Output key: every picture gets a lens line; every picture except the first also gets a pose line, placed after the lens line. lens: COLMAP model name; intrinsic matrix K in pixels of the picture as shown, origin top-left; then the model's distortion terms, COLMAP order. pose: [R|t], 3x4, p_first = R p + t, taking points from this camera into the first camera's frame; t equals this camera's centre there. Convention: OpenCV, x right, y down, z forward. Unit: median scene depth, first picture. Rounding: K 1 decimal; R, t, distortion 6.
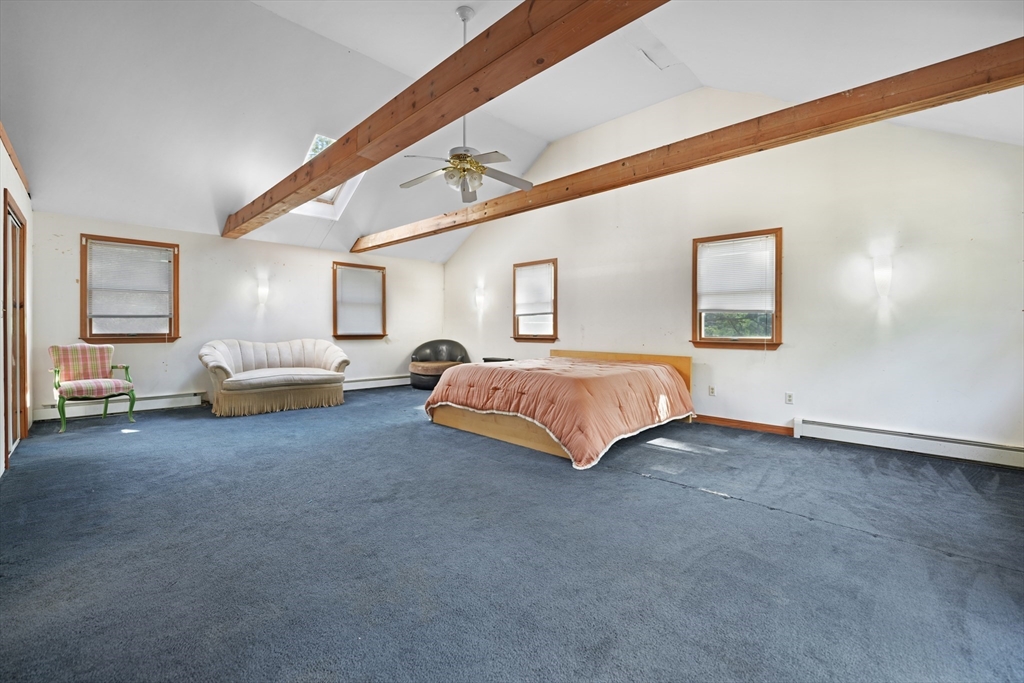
lens RADIAL K [[418.7, 0, 501.6], [0, 418.7, 341.2], [0, 0, 1]] dist [-0.023649, 0.000205]
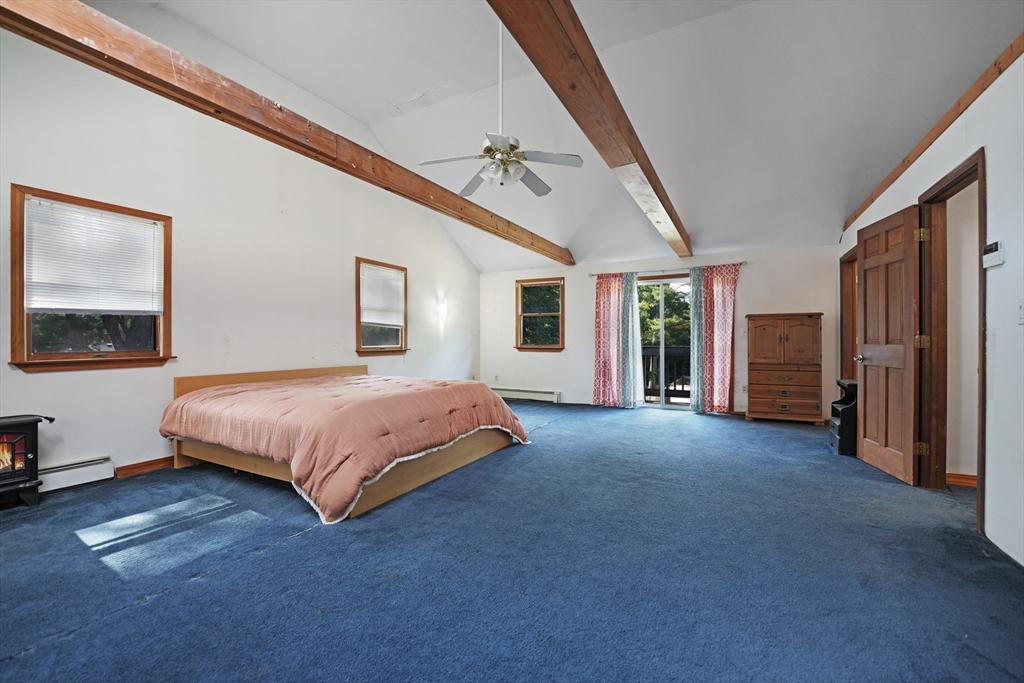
lens RADIAL K [[418.7, 0, 501.6], [0, 418.7, 341.2], [0, 0, 1]] dist [-0.023649, 0.000205]
pose [[-0.274668, -0.000168, 0.961539, -0.770984], [0.018369, 0.999817, 0.005422, -0.026145], [-0.961364, 0.019152, -0.274615, 1.039268]]
